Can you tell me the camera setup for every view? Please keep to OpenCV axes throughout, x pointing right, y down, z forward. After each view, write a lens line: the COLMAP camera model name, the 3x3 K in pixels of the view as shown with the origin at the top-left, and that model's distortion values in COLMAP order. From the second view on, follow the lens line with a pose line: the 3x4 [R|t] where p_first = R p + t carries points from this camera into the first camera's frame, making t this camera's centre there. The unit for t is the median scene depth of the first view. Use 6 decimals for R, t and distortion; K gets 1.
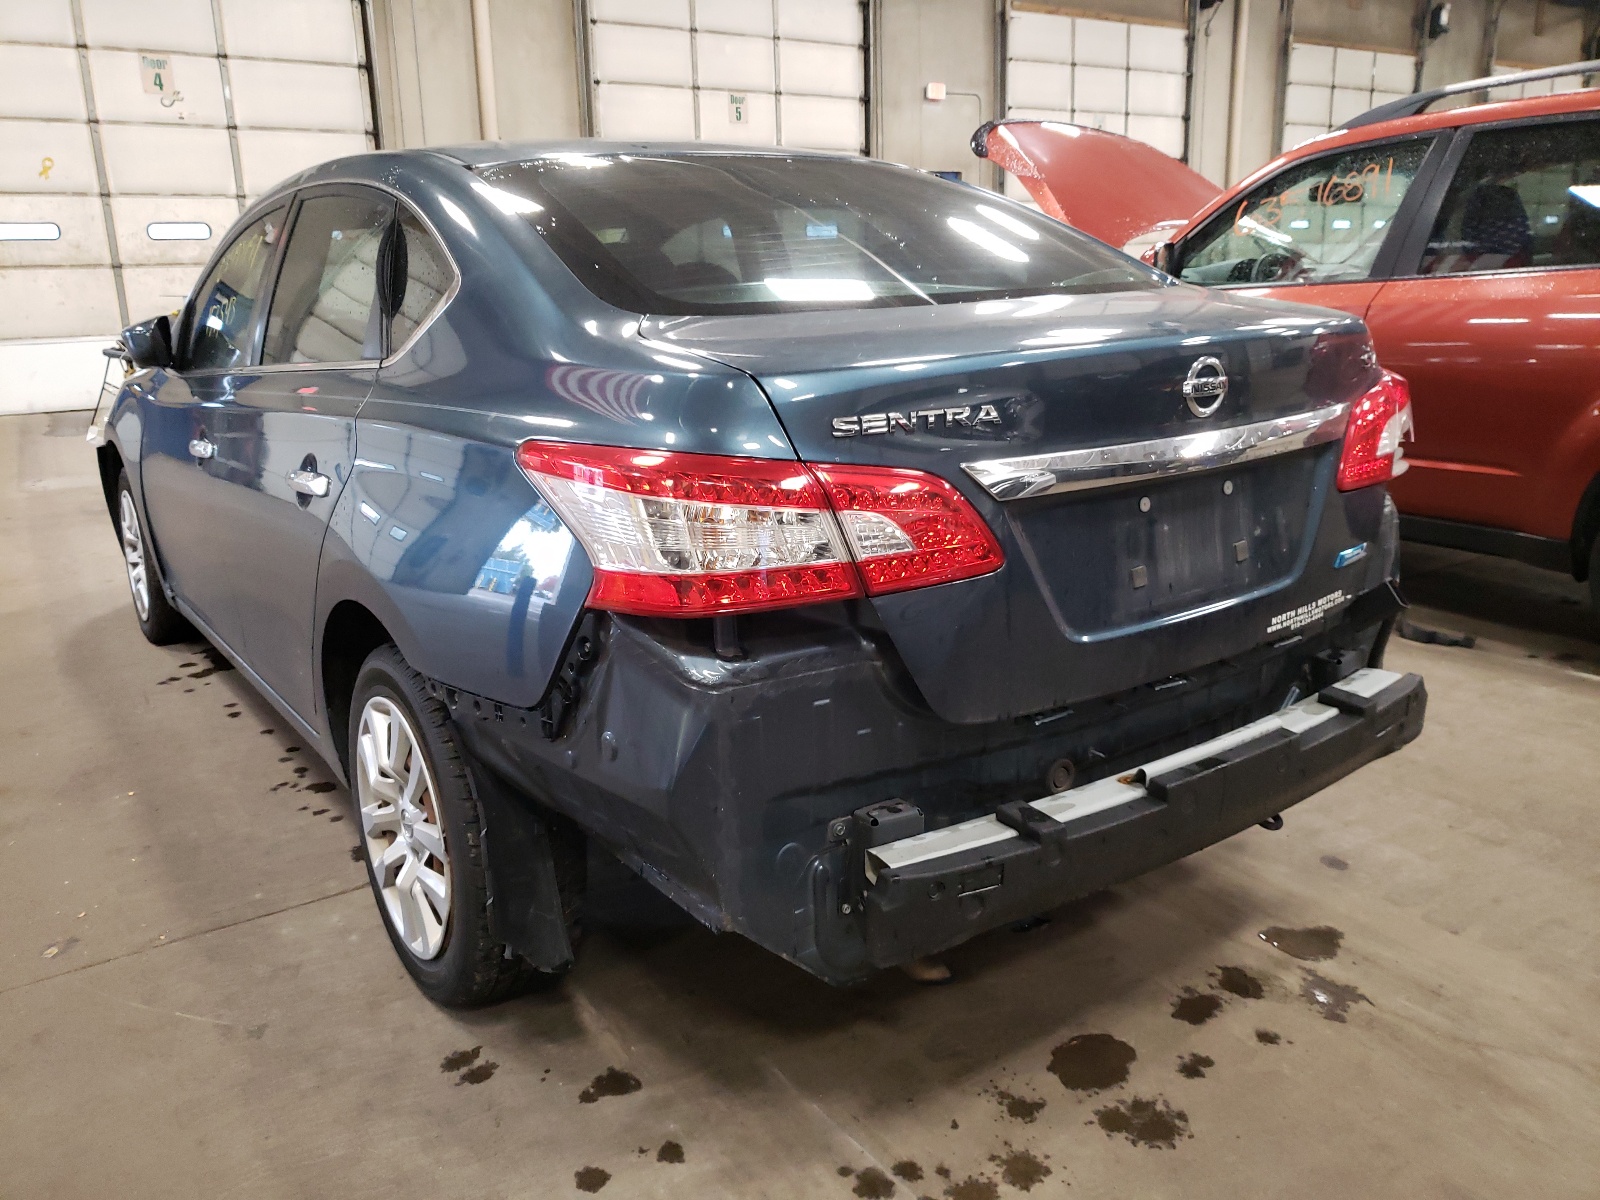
lens RADIAL K [[1224.5, 0, 805.0], [0, 1224.5, 596.5], [0, 0, 1]] dist [0.058057, -0.061900]
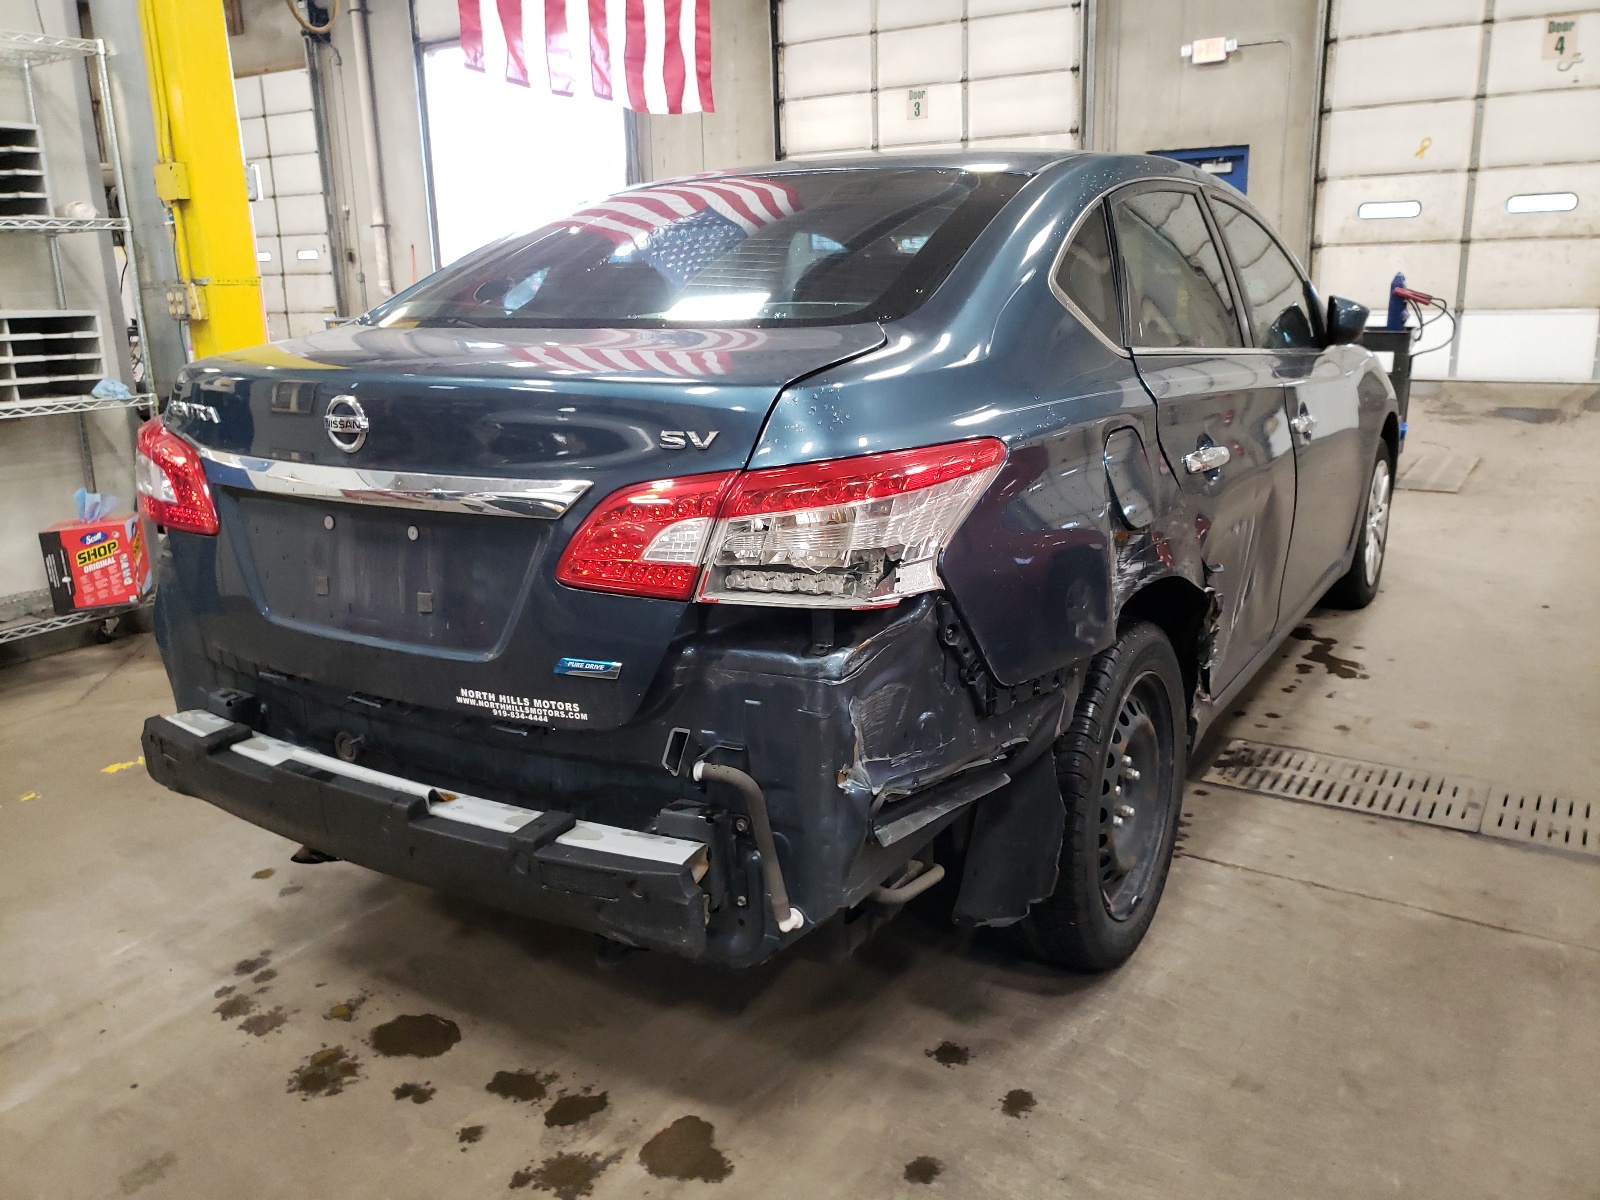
lens RADIAL K [[1224.5, 0, 805.0], [0, 1224.5, 596.5], [0, 0, 1]] dist [0.058057, -0.061900]
pose [[0.379800, 0.248850, -0.890969, 1.118645], [-0.224248, 0.959178, 0.172309, -0.231660], [0.897477, 0.134355, 0.420099, 0.728795]]
